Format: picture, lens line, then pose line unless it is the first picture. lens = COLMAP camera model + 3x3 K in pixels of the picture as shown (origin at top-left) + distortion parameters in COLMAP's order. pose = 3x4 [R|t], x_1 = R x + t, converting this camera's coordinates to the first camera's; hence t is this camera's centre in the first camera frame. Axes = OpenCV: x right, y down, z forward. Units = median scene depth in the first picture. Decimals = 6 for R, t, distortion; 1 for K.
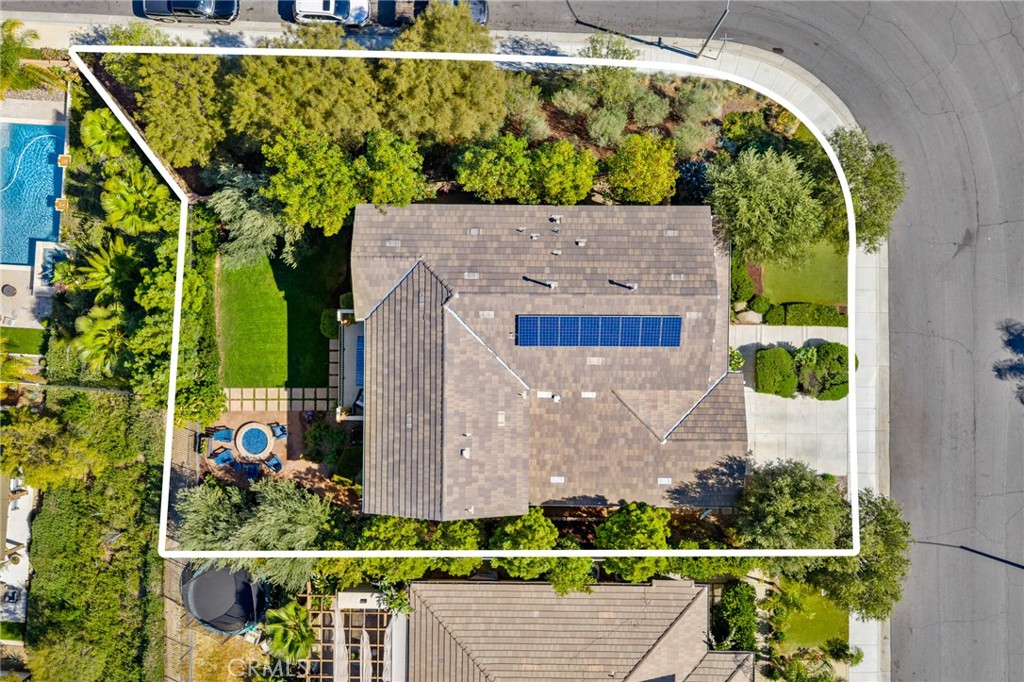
lens RADIAL K [[846.4, 0, 513.8], [0, 846.4, 342.7], [0, 0, 1]] dist [0.020280, -0.035220]
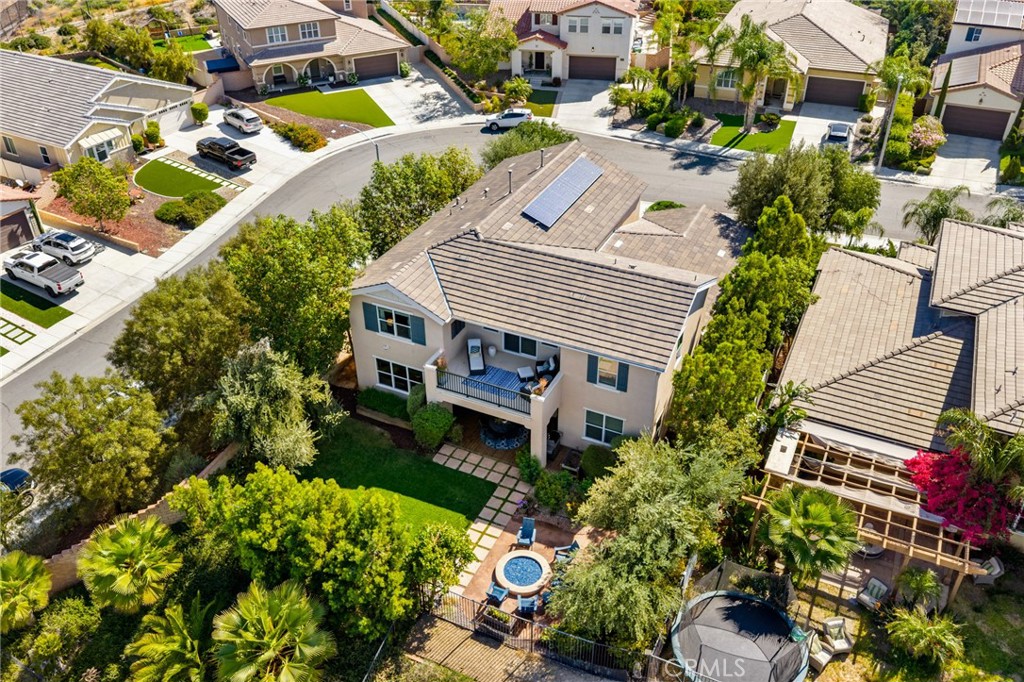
lens RADIAL K [[846.4, 0, 514.7], [0, 846.4, 345.6], [0, 0, 1]] dist [0.020280, -0.035220]
pose [[0.424106, -0.508359, 0.749470, -0.716904], [0.905592, 0.232531, -0.354728, 0.305301], [0.006054, 0.829157, 0.558984, 0.469505]]
